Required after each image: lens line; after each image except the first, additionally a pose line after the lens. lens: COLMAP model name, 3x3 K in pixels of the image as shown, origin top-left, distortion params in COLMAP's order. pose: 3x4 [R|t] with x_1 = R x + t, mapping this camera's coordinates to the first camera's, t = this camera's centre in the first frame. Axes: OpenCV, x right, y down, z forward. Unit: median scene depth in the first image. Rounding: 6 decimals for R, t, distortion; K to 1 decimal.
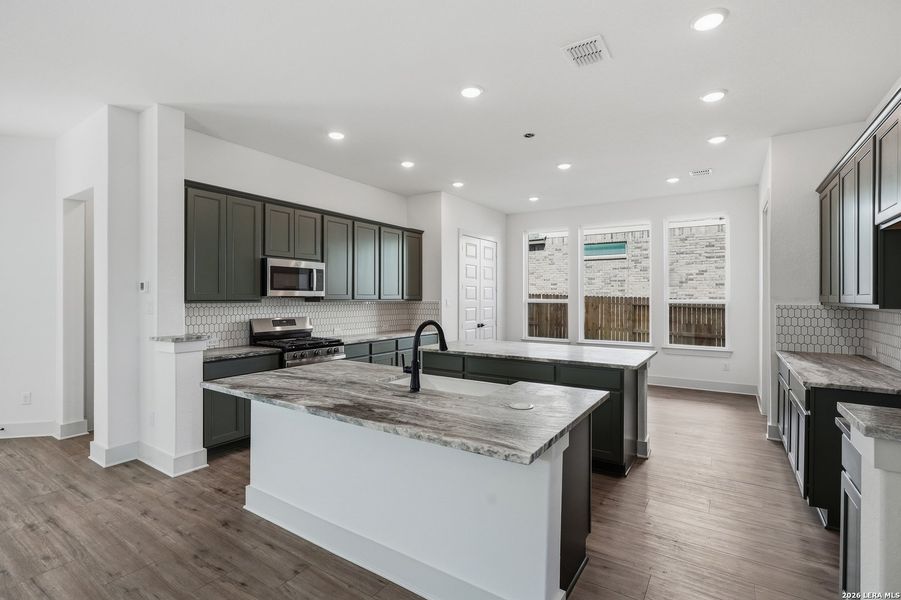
lens RADIAL K [[425.5, 0, 450.5], [0, 425.5, 297.0], [0, 0, 1]] dist [-0.011135, 0.004213]
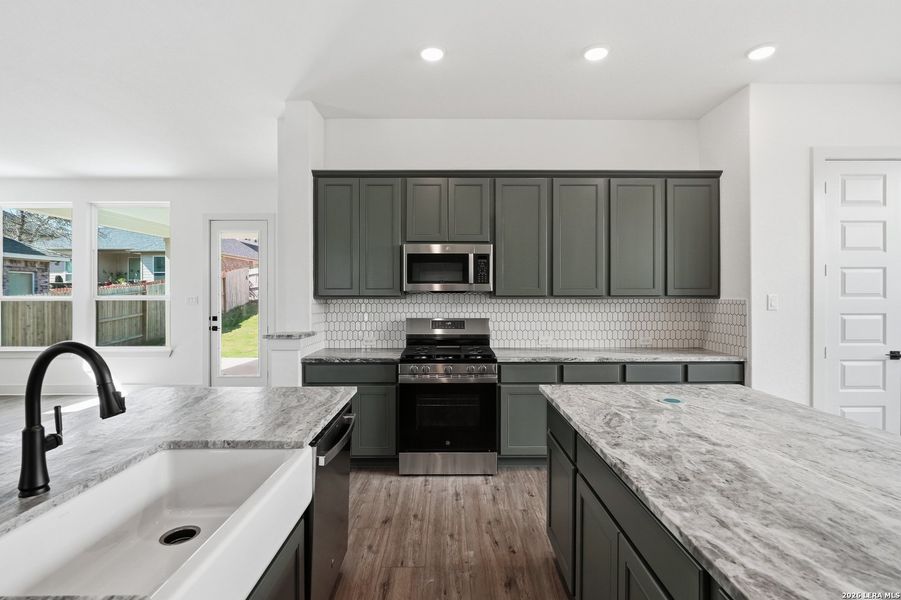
lens RADIAL K [[425.5, 0, 445.9], [0, 425.5, 294.9], [0, 0, 1]] dist [-0.011135, 0.004213]
pose [[0.553495, -0.001236, -0.832852, 0.252313], [0.002155, 0.999998, -0.000052, 0.004625], [0.832850, -0.001766, 0.553496, 0.521761]]
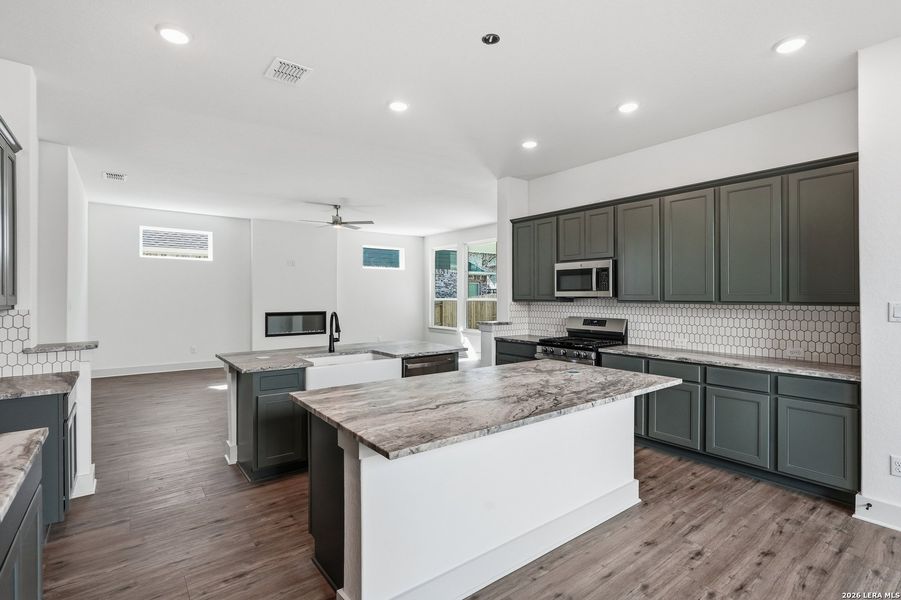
lens RADIAL K [[425.5, 0, 448.7], [0, 425.5, 302.0], [0, 0, 1]] dist [-0.011135, 0.004213]
pose [[-0.332803, 0.010338, -0.942940, 0.649394], [-0.001471, 0.999933, 0.011482, -0.000284], [0.942995, 0.005208, -0.332765, 0.948057]]
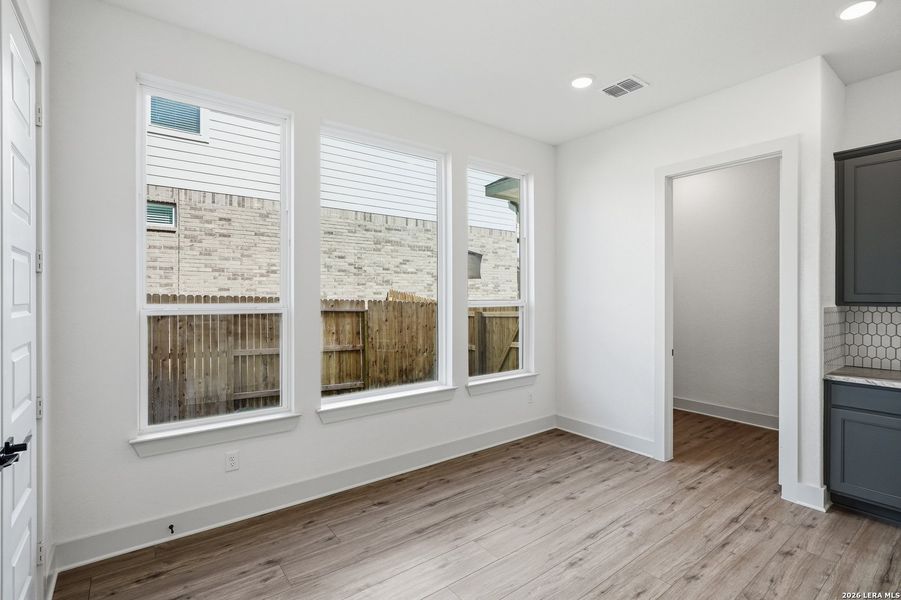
lens RADIAL K [[425.5, 0, 452.6], [0, 425.5, 295.7], [0, 0, 1]] dist [-0.011135, 0.004213]
pose [[0.331694, -0.002222, 0.943385, -0.052568], [0.002648, 0.999995, 0.001424, -0.001950], [-0.943383, 0.002026, 0.331698, 1.109371]]
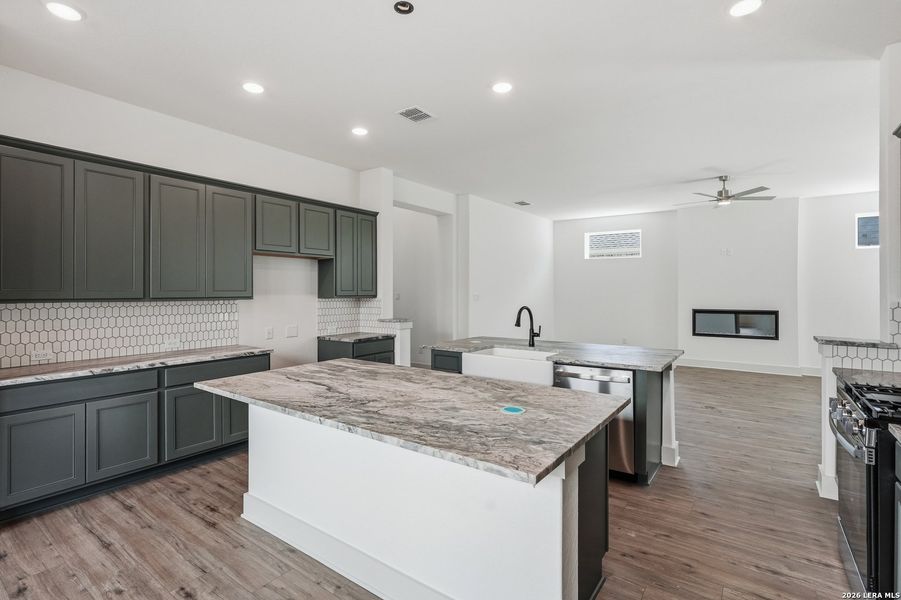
lens RADIAL K [[425.5, 0, 454.4], [0, 425.5, 294.2], [0, 0, 1]] dist [-0.011135, 0.004213]
pose [[-0.999363, -0.000160, 0.035694, 0.076901], [0.000093, 0.999975, 0.007081, -0.001231], [-0.035694, 0.007079, -0.999338, 1.293124]]
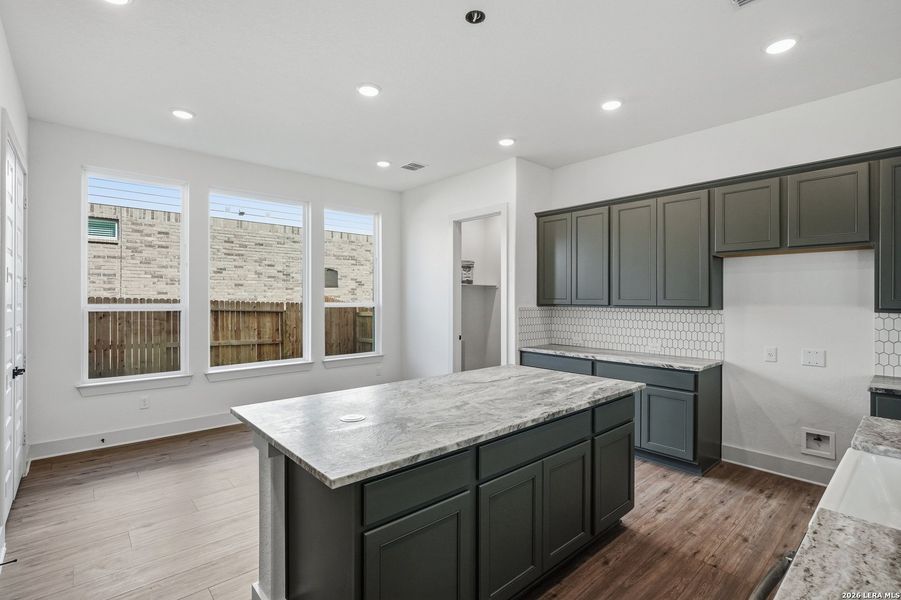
lens RADIAL K [[425.5, 0, 454.2], [0, 425.5, 298.2], [0, 0, 1]] dist [-0.011135, 0.004213]
pose [[0.256091, 0.000078, 0.966653, -0.306241], [-0.001265, 0.999999, 0.000255, -0.004468], [-0.966652, -0.001288, 0.256091, 0.726771]]
